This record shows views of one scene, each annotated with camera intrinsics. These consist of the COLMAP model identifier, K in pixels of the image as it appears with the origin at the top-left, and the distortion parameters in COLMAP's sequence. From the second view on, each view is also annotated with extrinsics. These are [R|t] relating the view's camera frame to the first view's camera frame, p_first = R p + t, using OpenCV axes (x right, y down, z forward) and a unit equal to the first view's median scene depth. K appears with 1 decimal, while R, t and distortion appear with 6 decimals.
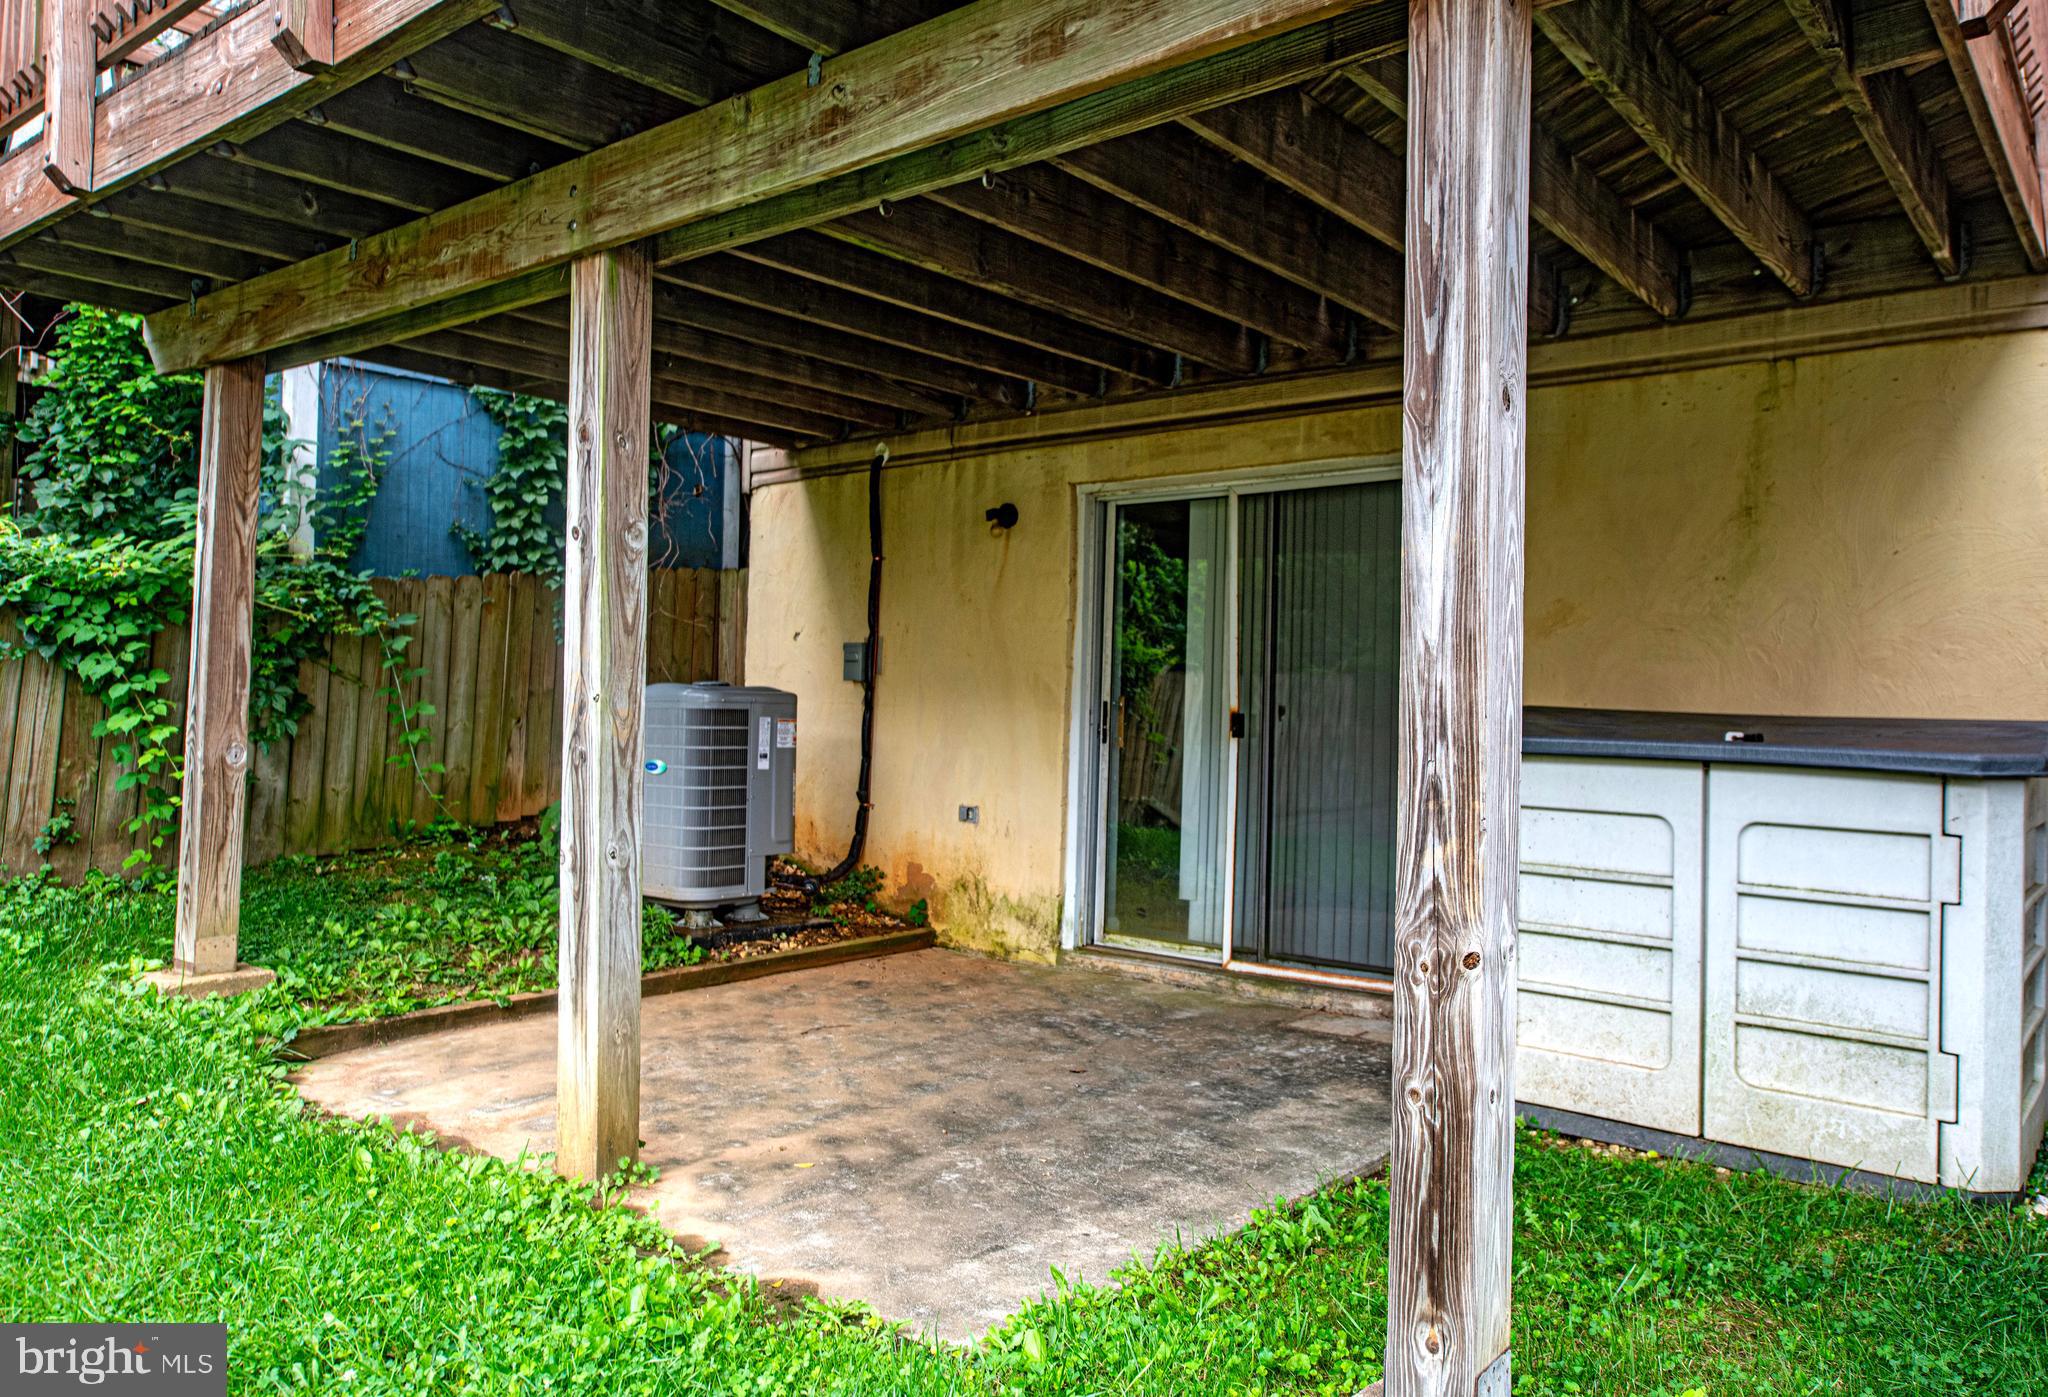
lens RADIAL K [[1495.3, 0, 1024.0], [0, 1495.3, 698.5], [0, 0, 1]] dist [-0.000983, -0.000846]
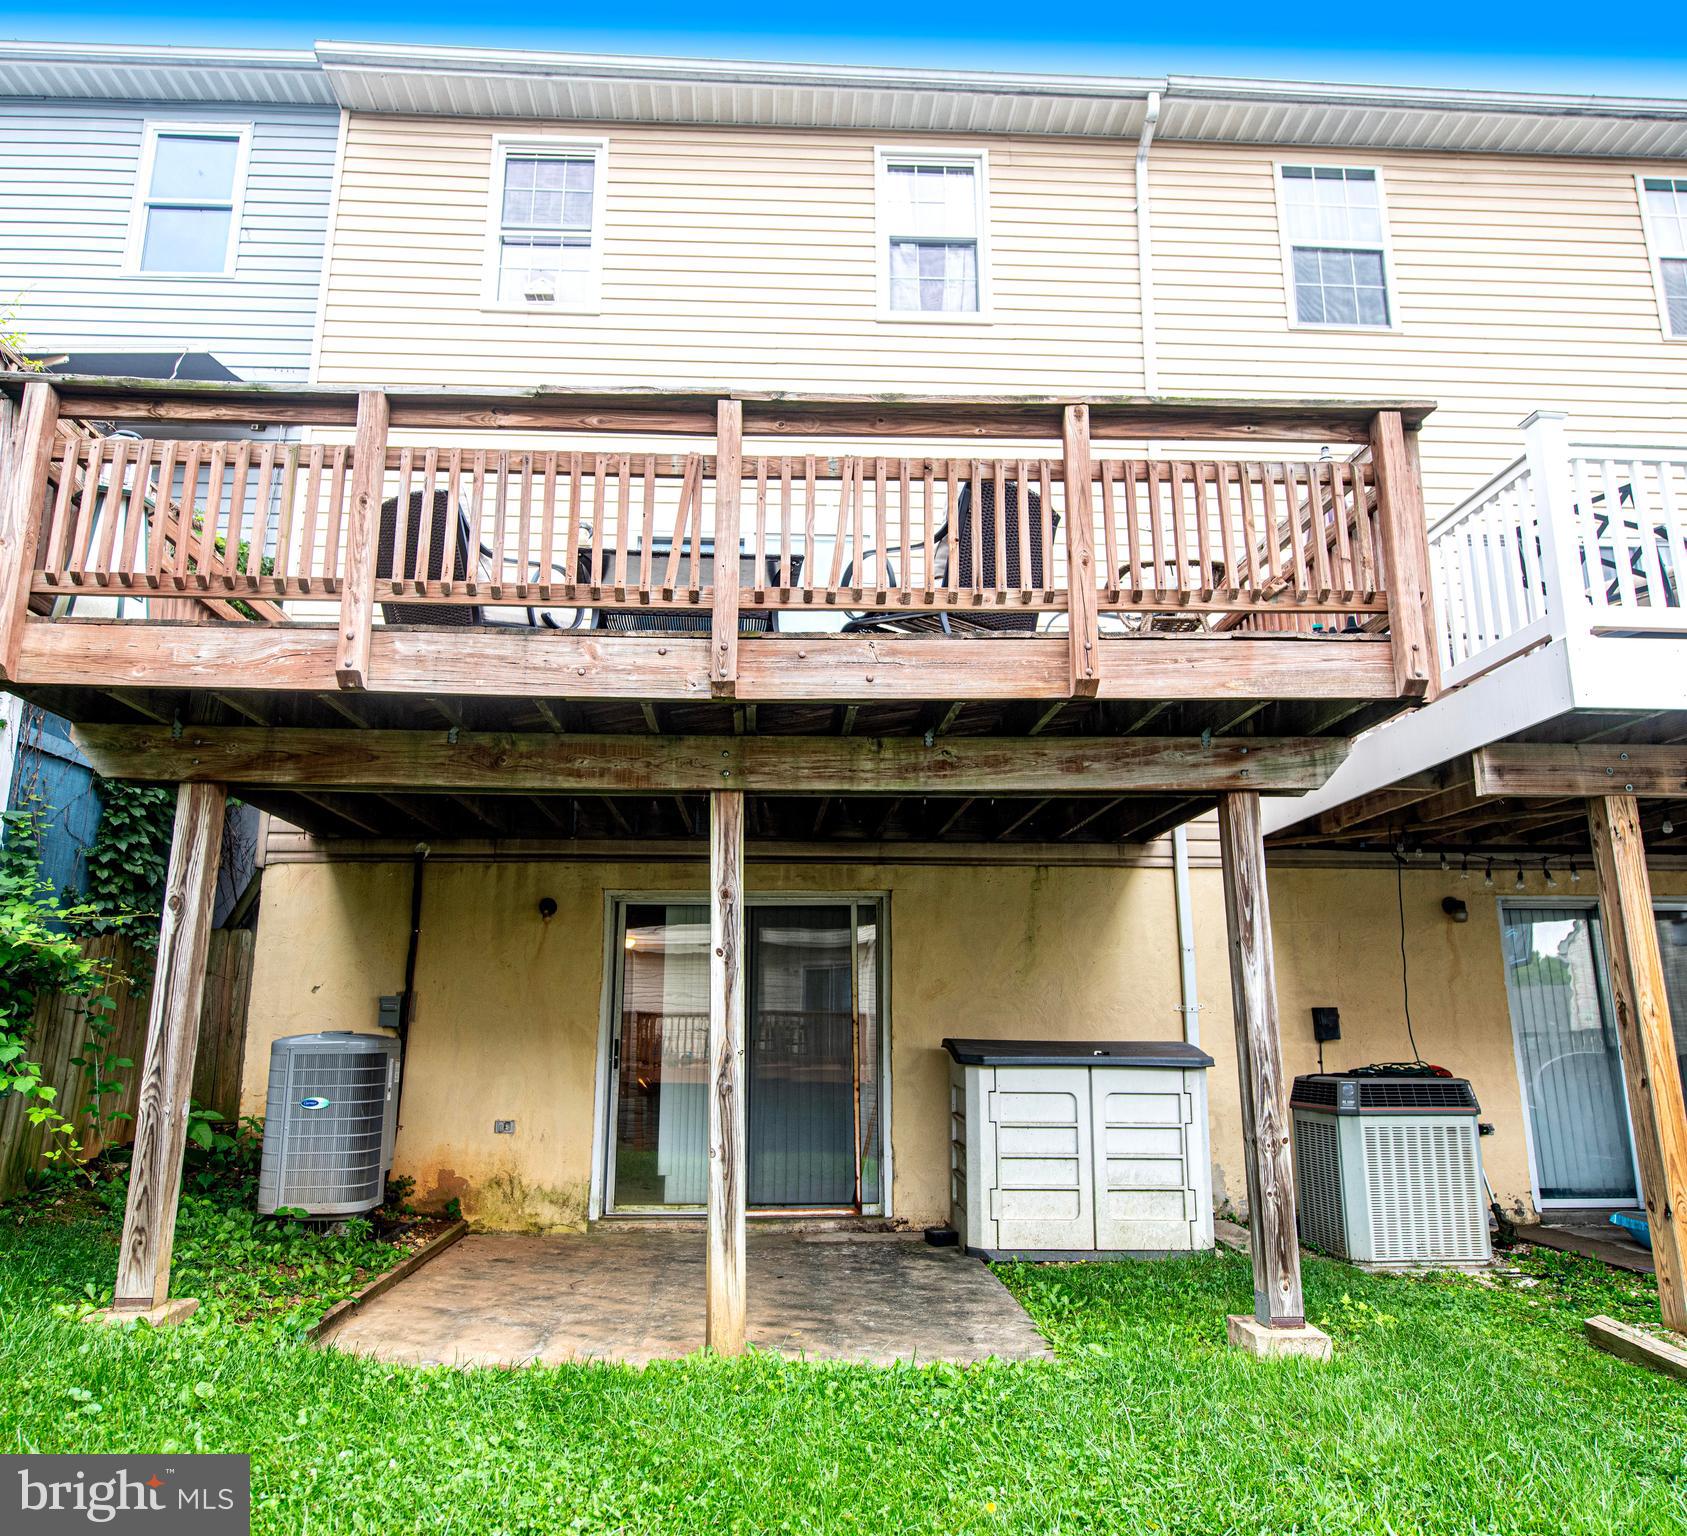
lens RADIAL K [[1288.9, 0, 843.5], [0, 1288.9, 768.0], [0, 0, 1]] dist [-0.006546, -0.003957]
pose [[0.734758, 0.114905, 0.668527, -0.905848], [0.011665, 0.983262, -0.181822, -0.037680], [-0.678229, 0.141393, 0.721119, -0.127285]]
